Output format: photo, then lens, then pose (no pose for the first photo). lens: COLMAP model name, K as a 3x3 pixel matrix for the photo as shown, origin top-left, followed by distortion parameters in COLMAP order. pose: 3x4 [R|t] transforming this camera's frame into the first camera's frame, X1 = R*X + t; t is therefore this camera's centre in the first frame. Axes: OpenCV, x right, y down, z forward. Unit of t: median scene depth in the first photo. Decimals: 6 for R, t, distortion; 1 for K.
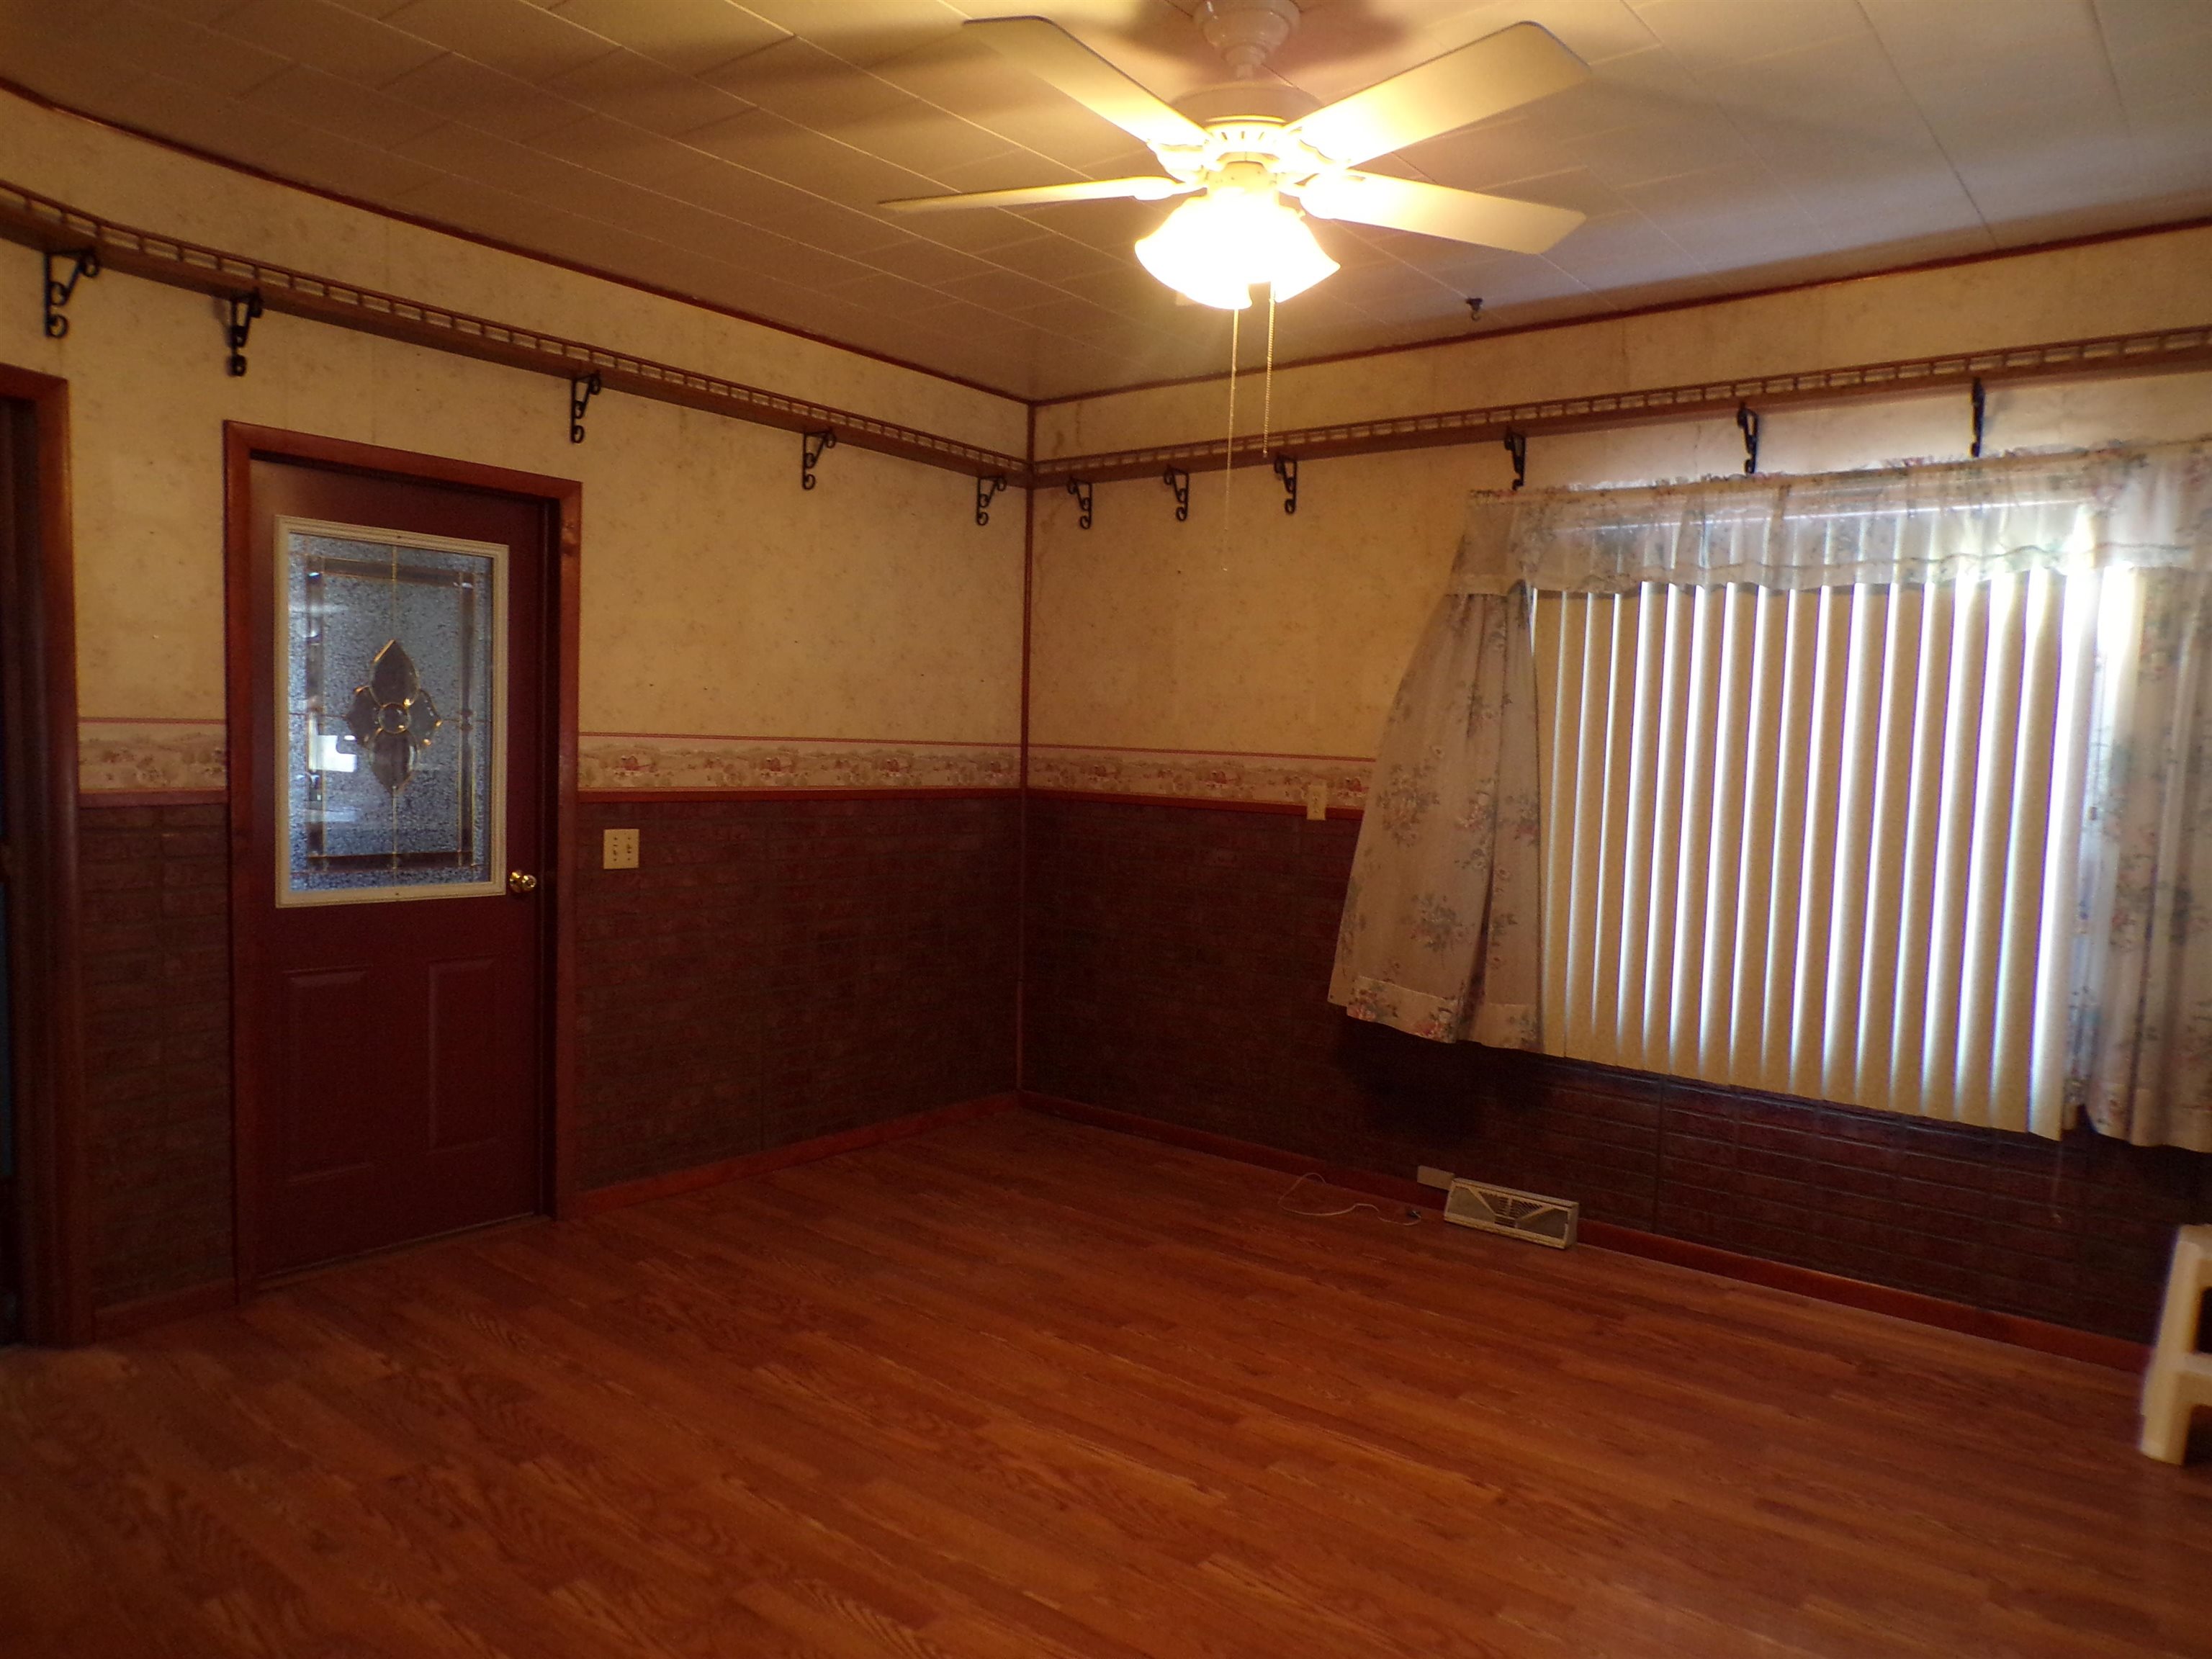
lens RADIAL K [[1509.4, 0, 1111.5], [0, 1509.4, 846.8], [0, 0, 1]] dist [-0.018036, 0.035047]
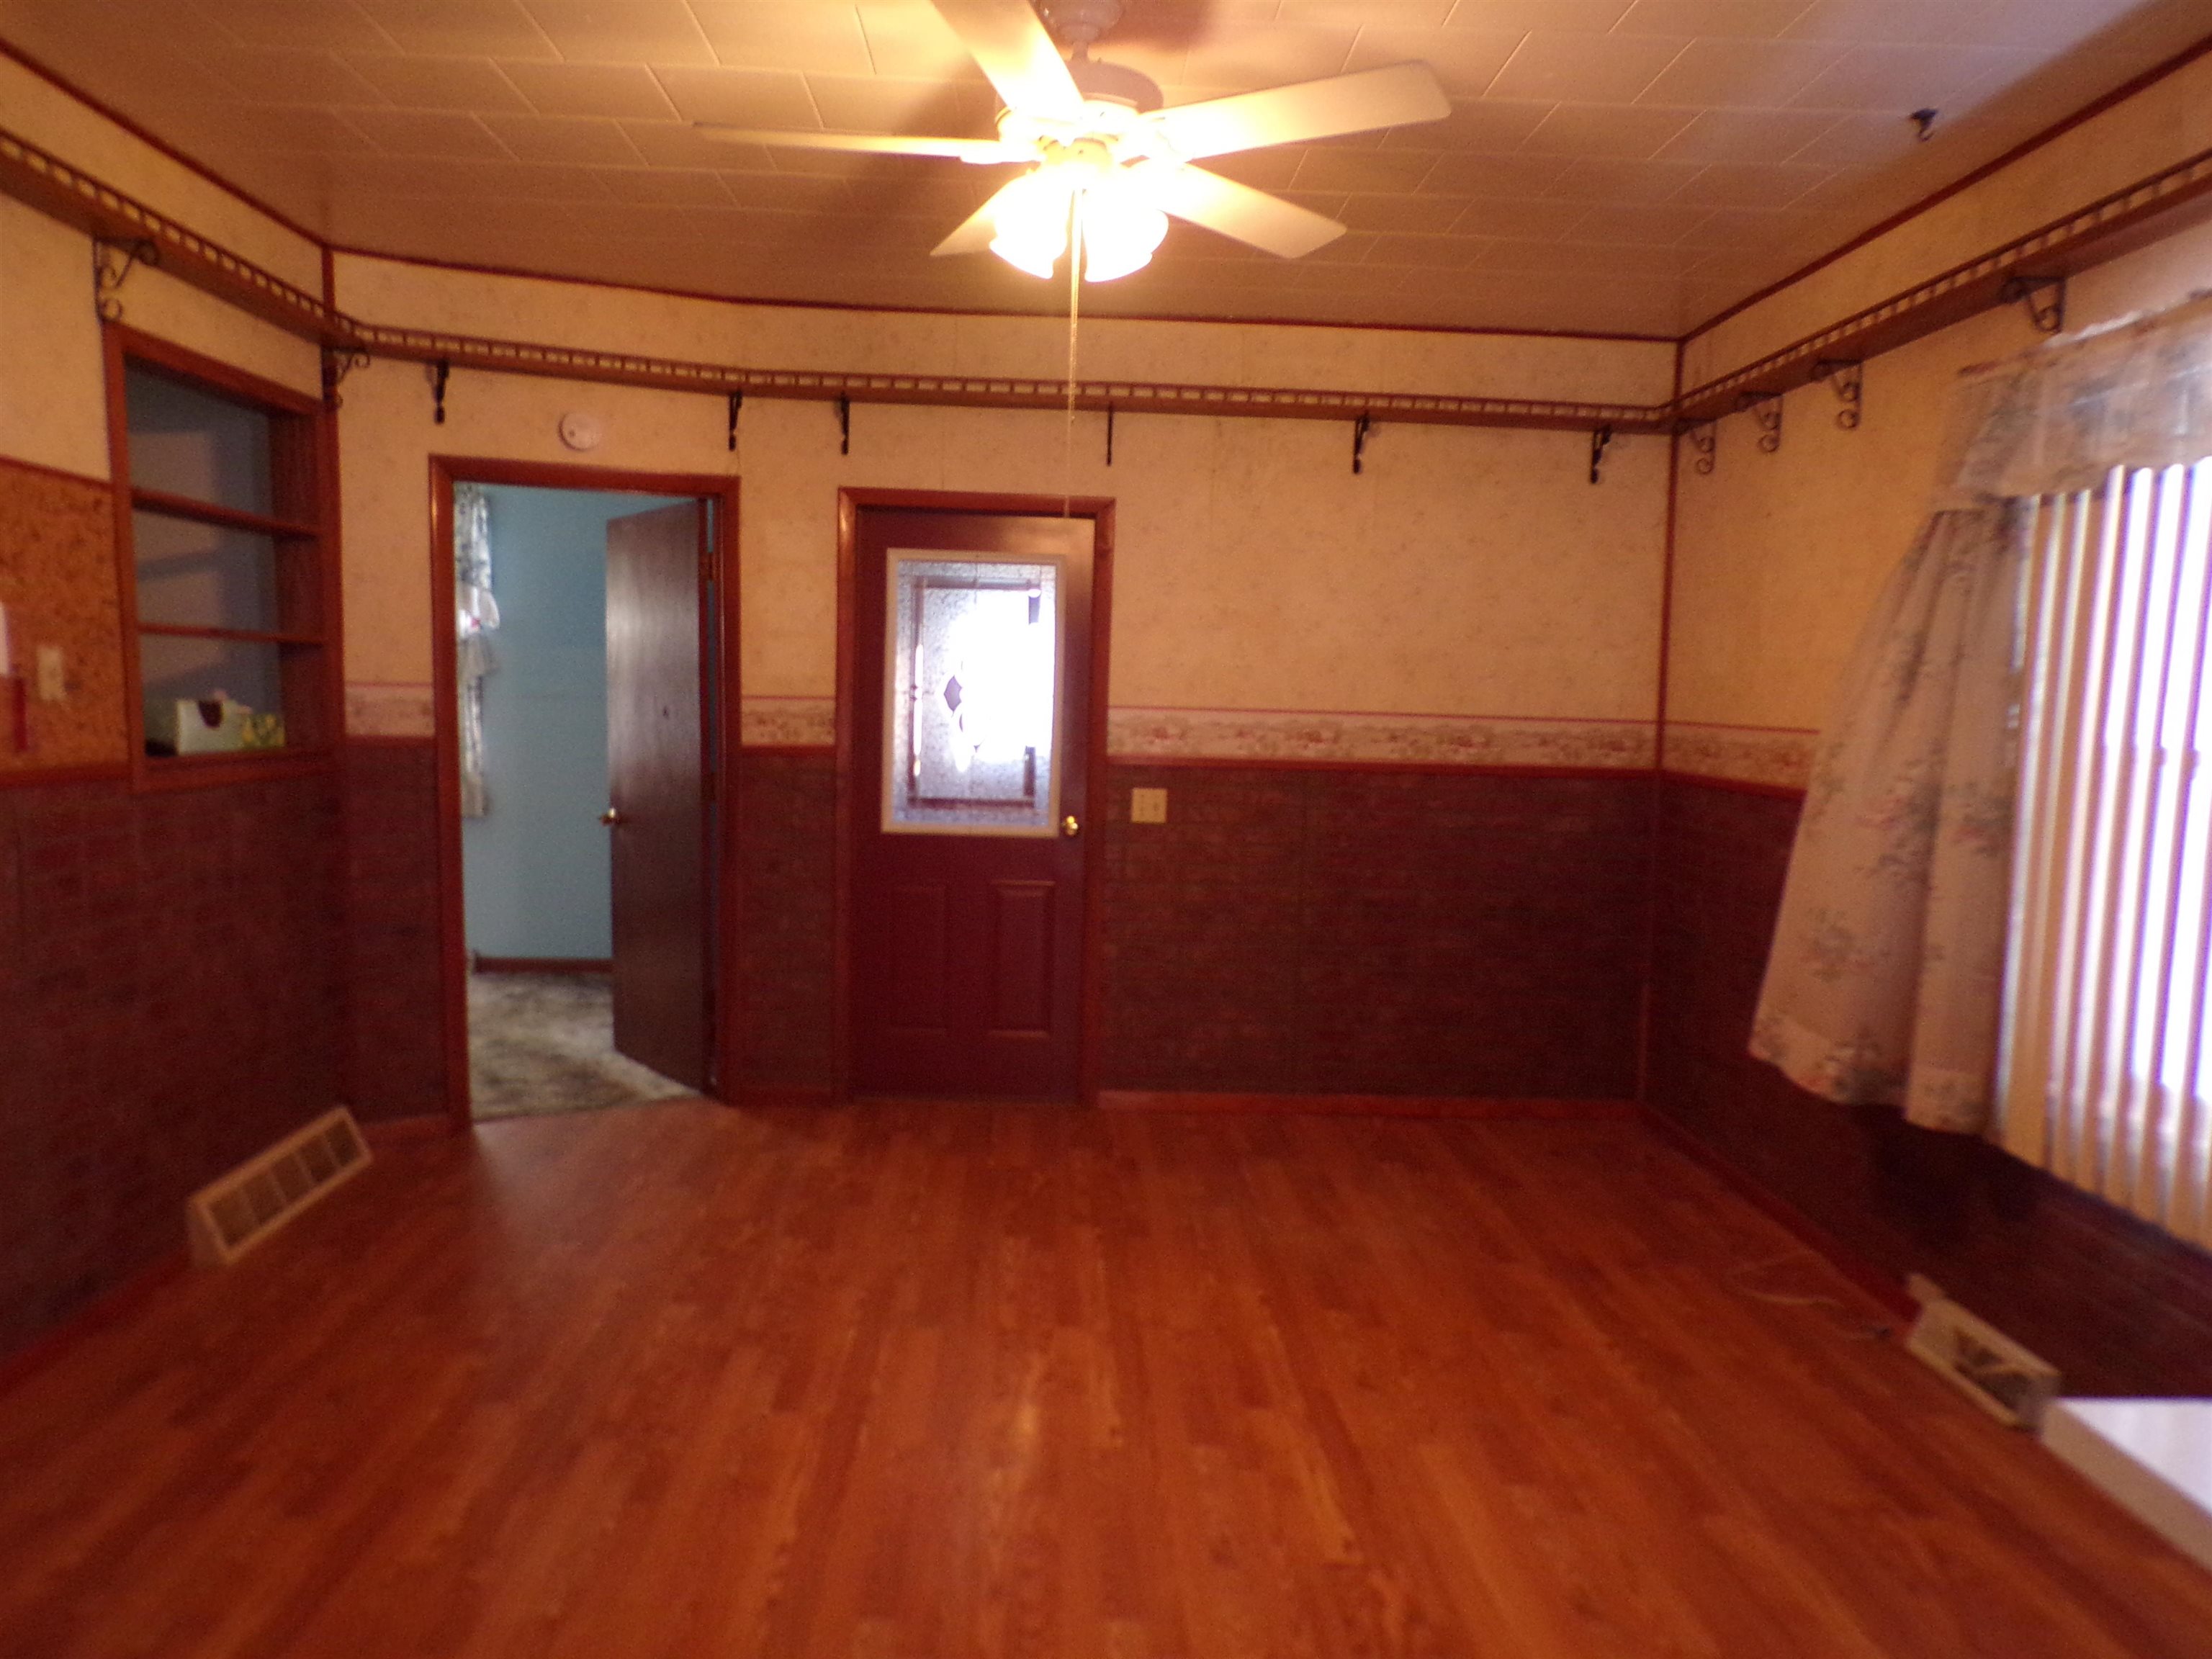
lens RADIAL K [[1509.4, 0, 1111.5], [0, 1509.4, 846.8], [0, 0, 1]] dist [-0.018036, 0.035047]
pose [[0.655353, 0.062874, -0.752701, 0.551595], [-0.058827, 0.997751, 0.032125, -0.003041], [0.753028, 0.023226, 0.657578, 0.214665]]
